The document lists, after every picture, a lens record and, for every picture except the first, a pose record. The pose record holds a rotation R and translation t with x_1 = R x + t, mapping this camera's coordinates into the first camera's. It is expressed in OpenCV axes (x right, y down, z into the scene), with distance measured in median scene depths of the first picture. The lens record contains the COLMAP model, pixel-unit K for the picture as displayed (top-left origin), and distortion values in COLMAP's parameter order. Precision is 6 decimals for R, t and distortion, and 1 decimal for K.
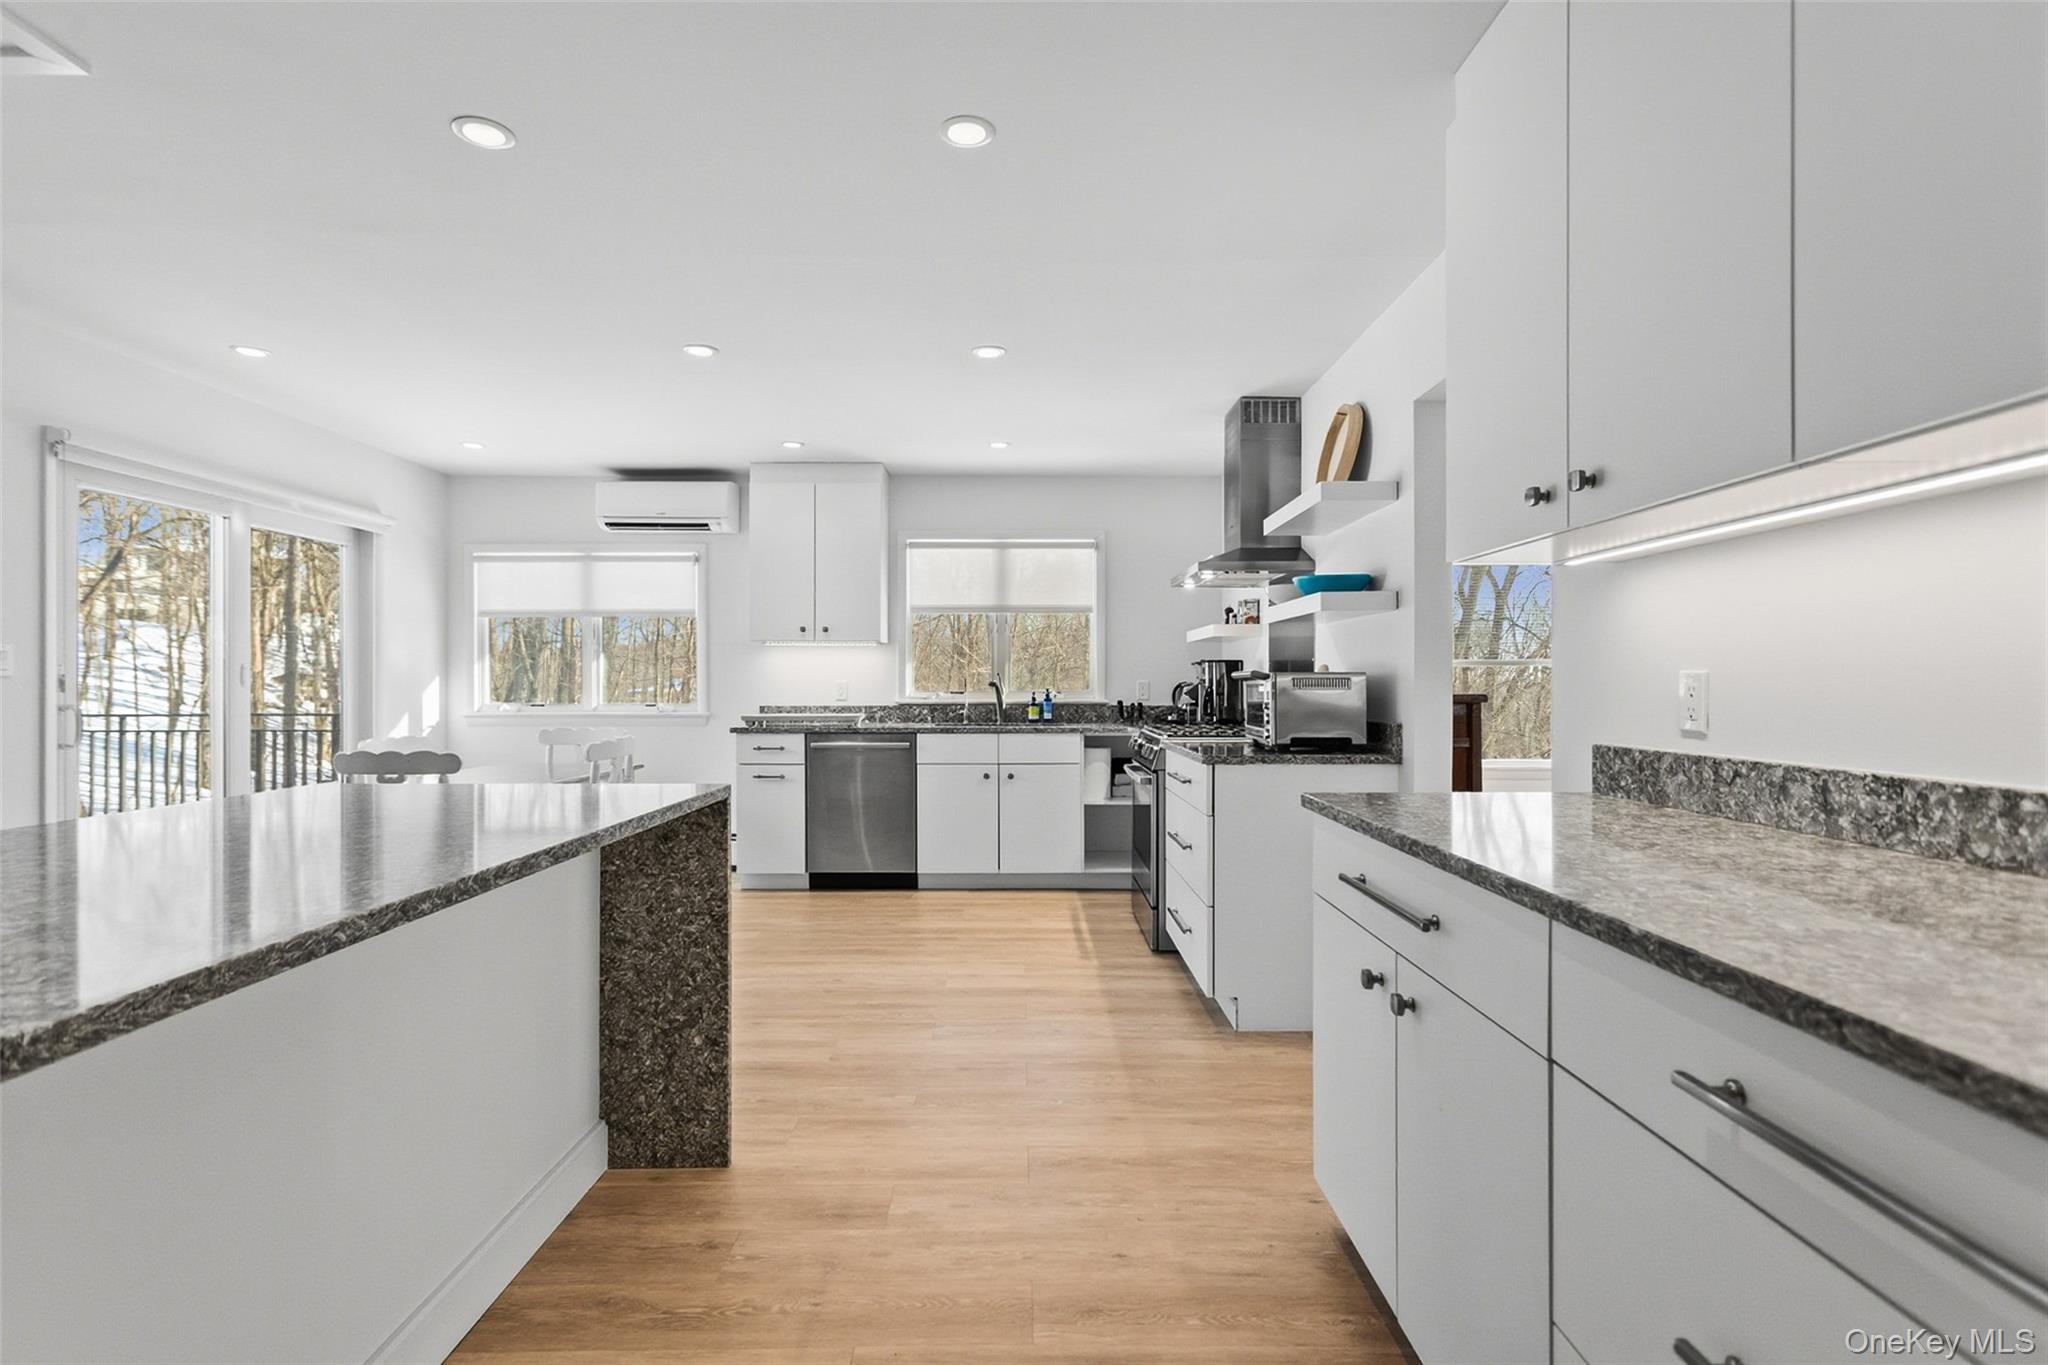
lens RADIAL K [[987.9, 0, 1026.2], [0, 987.9, 682.1], [0, 0, 1]] dist [0.005748, 0.000458]
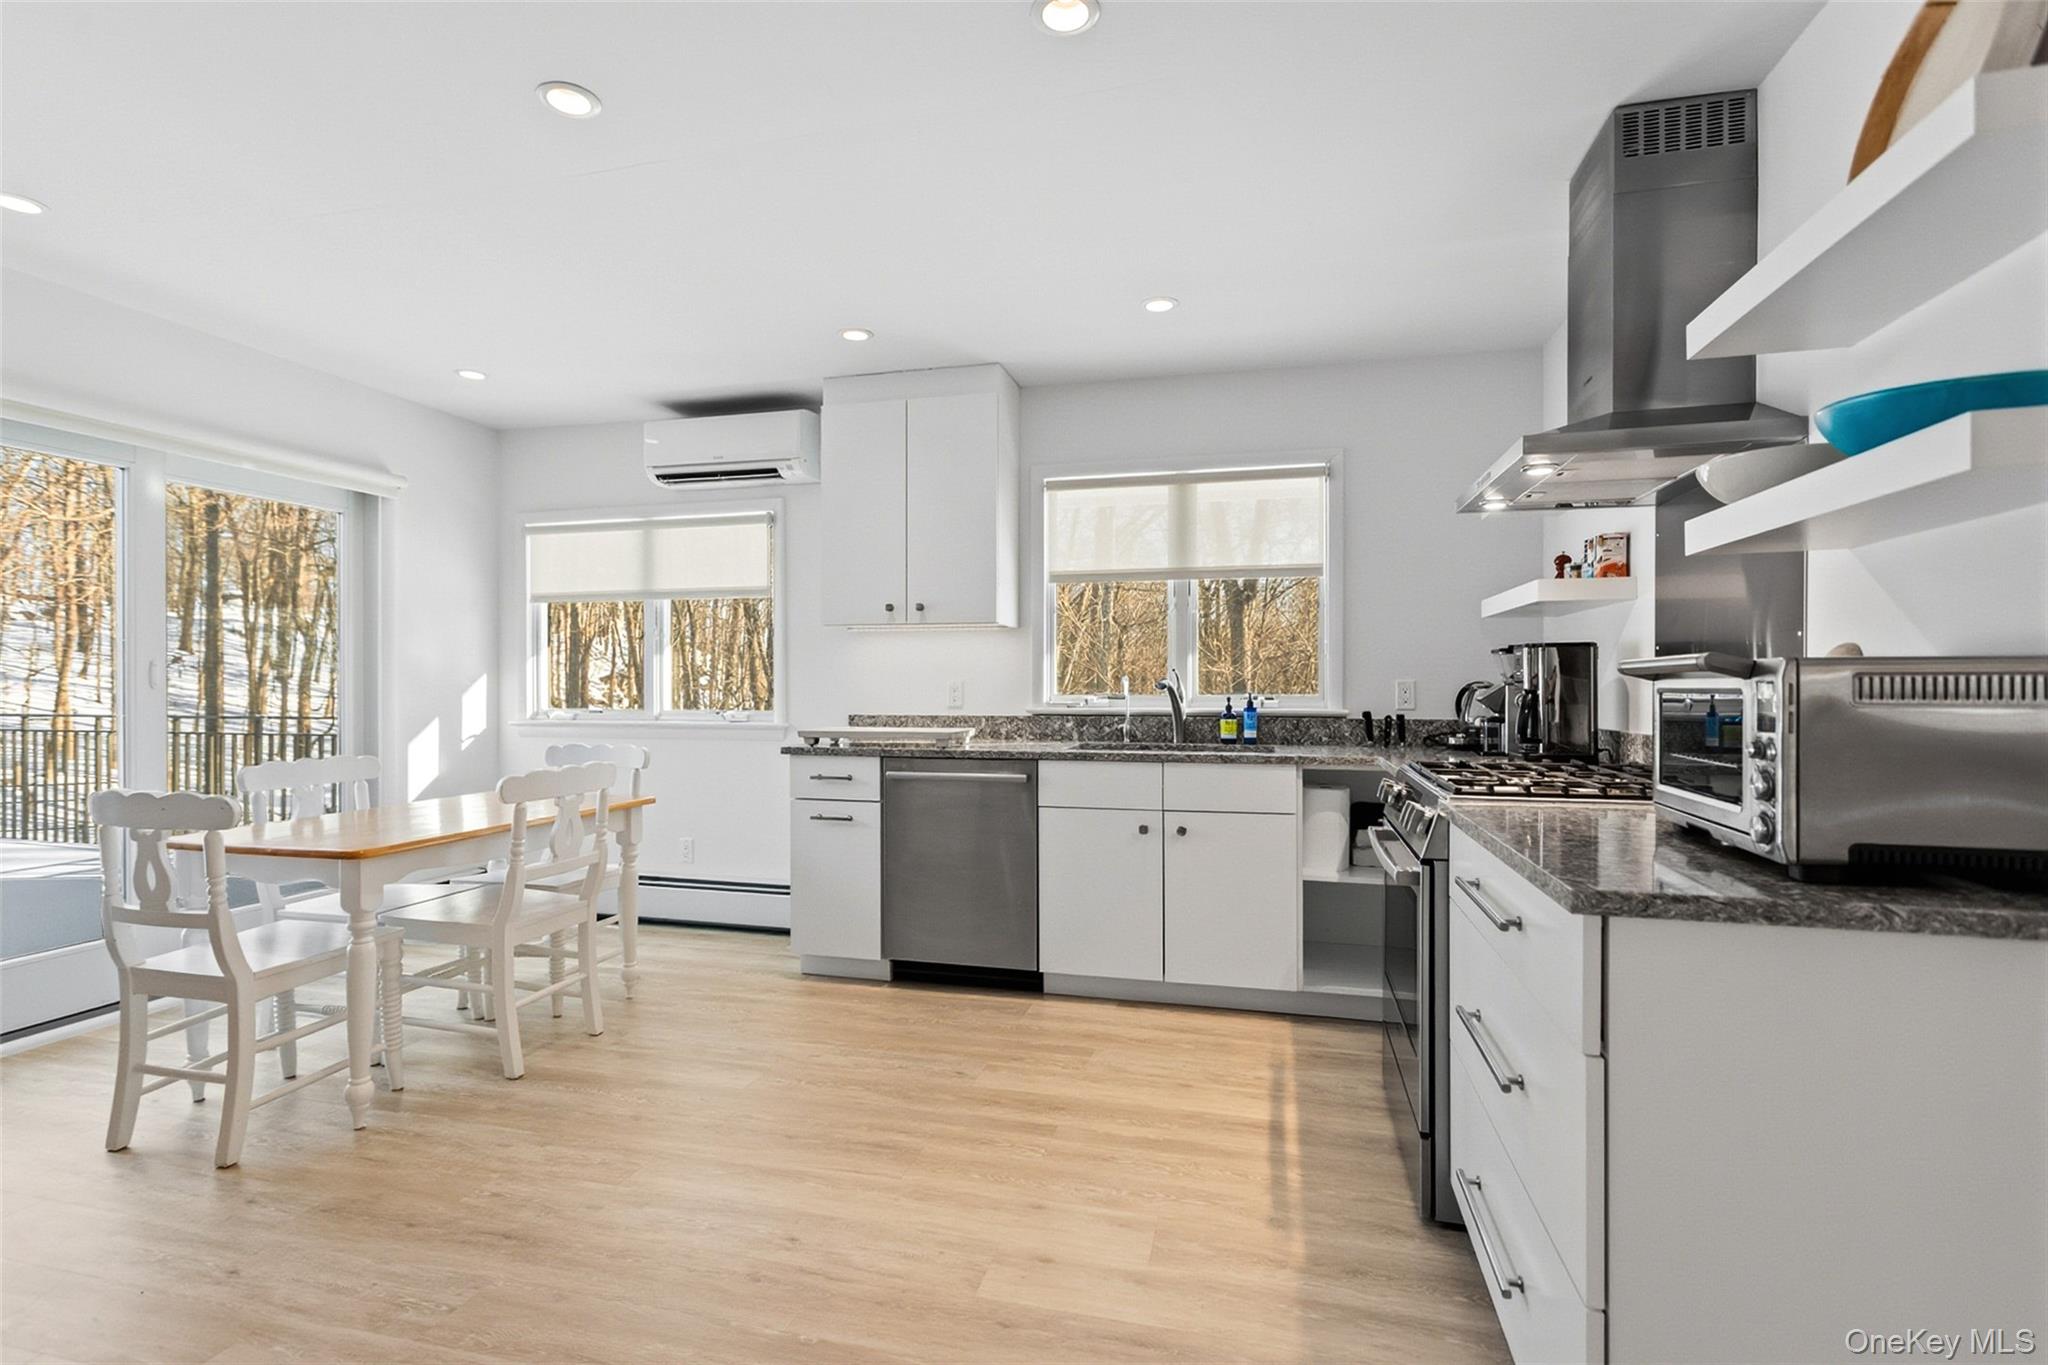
lens RADIAL K [[987.9, 0, 1017.8], [0, 987.9, 686.3], [0, 0, 1]] dist [0.005748, 0.000458]
pose [[0.966122, 0.000247, -0.258085, 0.045448], [0.001095, 0.999987, 0.005056, -0.000907], [0.258083, -0.005167, 0.966109, 0.352535]]
